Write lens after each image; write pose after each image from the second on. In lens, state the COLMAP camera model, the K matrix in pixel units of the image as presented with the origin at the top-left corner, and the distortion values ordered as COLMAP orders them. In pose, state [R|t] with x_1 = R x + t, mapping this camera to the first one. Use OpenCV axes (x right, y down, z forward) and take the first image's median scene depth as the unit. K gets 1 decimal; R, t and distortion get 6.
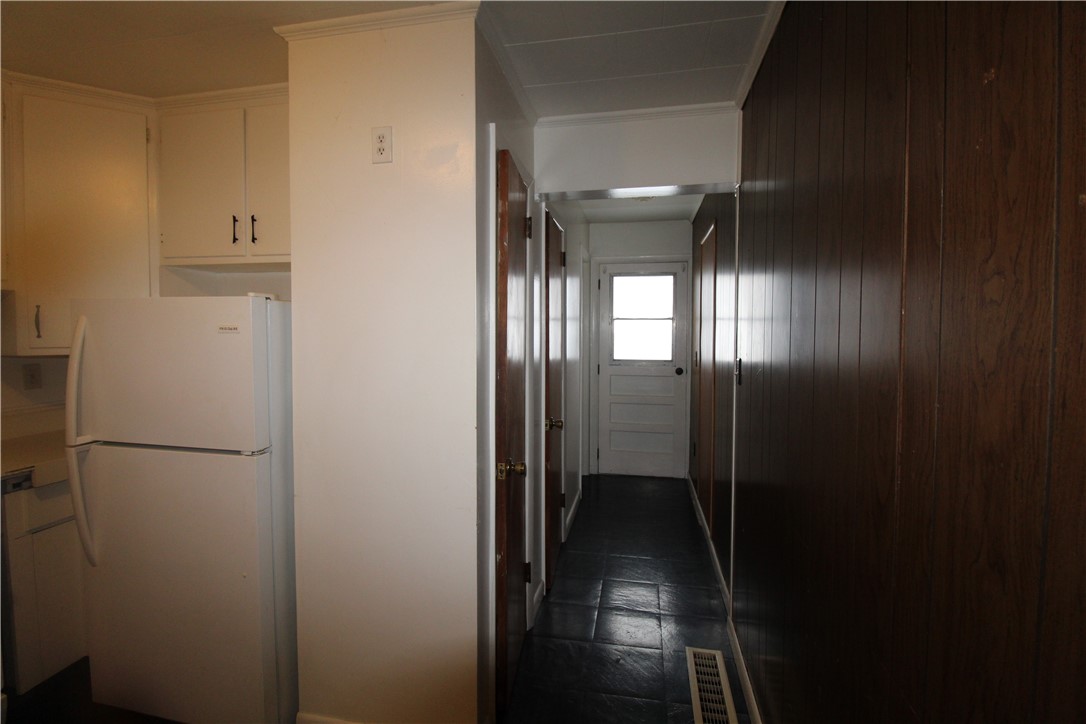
lens RADIAL K [[510.0, 0, 541.8], [0, 510.0, 352.6], [0, 0, 1]] dist [-0.016112, -0.002564]
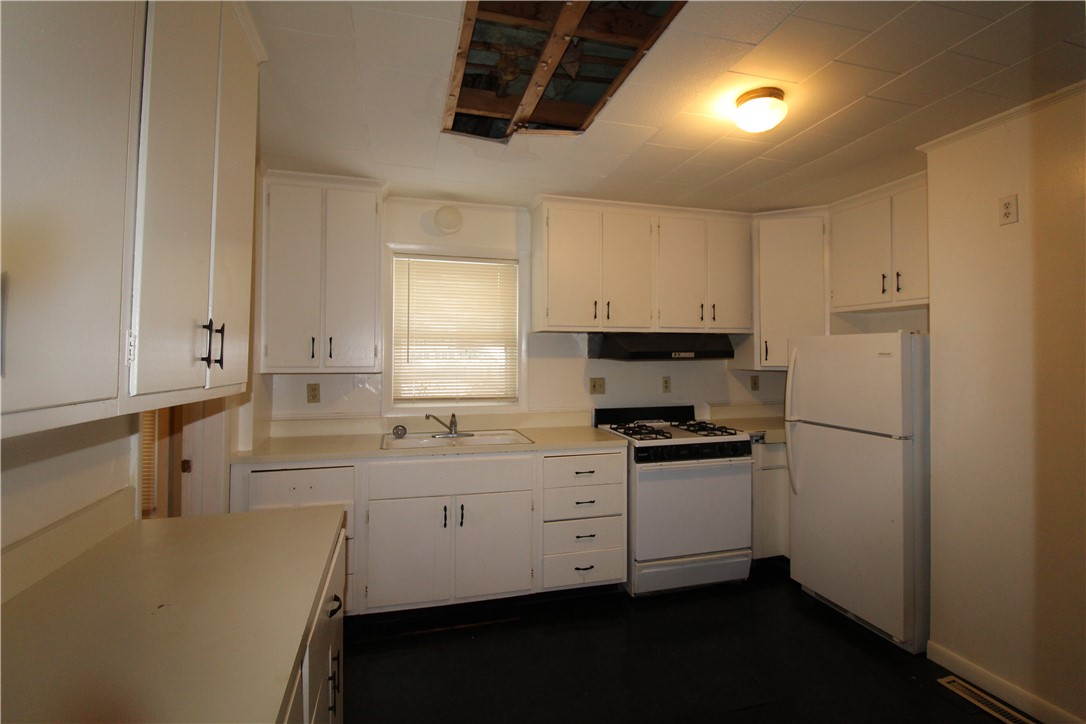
lens RADIAL K [[510.0, 0, 541.7], [0, 510.0, 339.4], [0, 0, 1]] dist [-0.016112, -0.002564]
pose [[0.445267, -0.029132, -0.894924, 0.259011], [-0.049376, 0.997151, -0.057027, 0.042127], [0.894035, 0.069580, 0.442560, -0.538122]]
